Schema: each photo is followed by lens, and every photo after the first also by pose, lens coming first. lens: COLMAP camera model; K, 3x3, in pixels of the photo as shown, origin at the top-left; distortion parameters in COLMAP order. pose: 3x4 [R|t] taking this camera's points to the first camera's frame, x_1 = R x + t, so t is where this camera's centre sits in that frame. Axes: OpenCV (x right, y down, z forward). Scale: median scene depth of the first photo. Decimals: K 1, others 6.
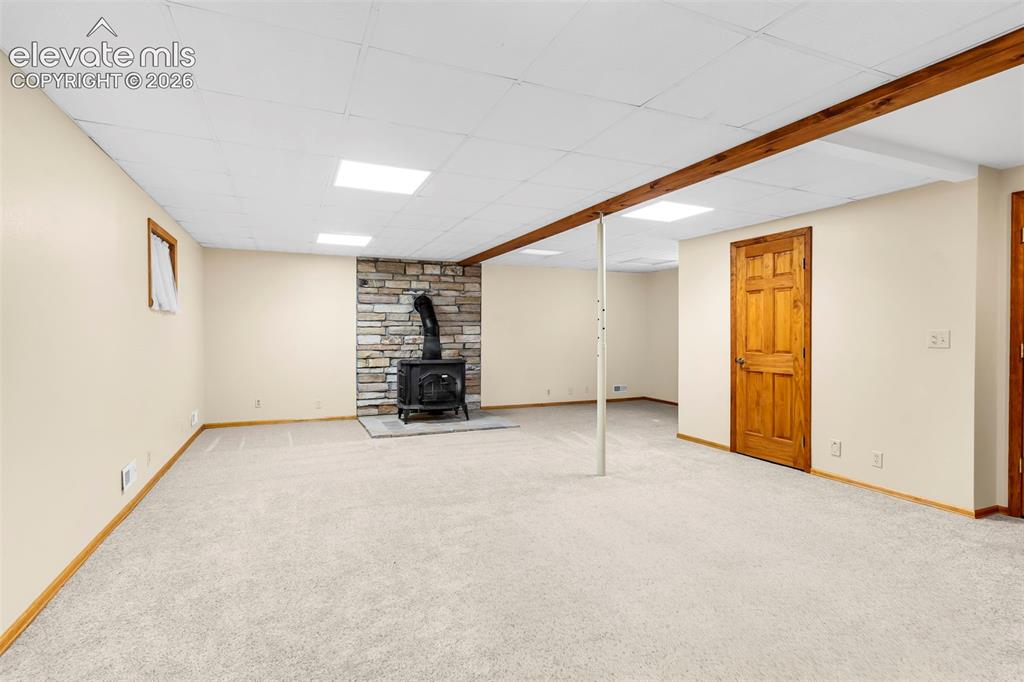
lens RADIAL K [[518.1, 0, 506.0], [0, 518.1, 335.9], [0, 0, 1]] dist [0.003755, 0.001651]
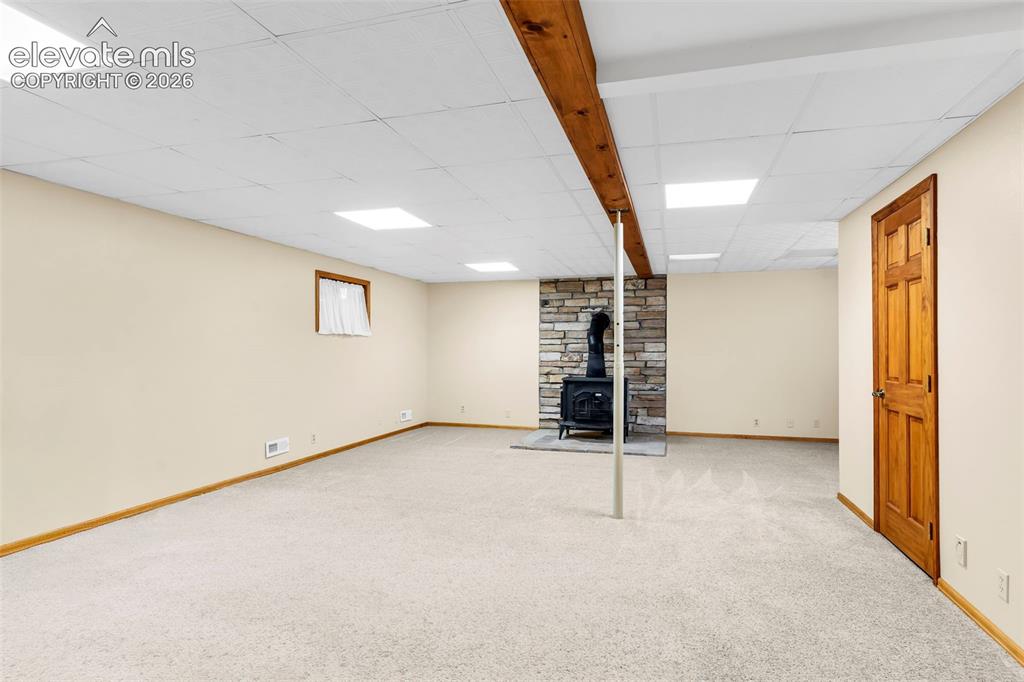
lens RADIAL K [[518.1, 0, 511.0], [0, 518.1, 346.8], [0, 0, 1]] dist [0.003755, 0.001651]
pose [[0.773590, -0.003757, -0.633675, 0.344668], [-0.003620, 0.999940, -0.010347, -0.001402], [0.633676, 0.010298, 0.773530, 0.131416]]
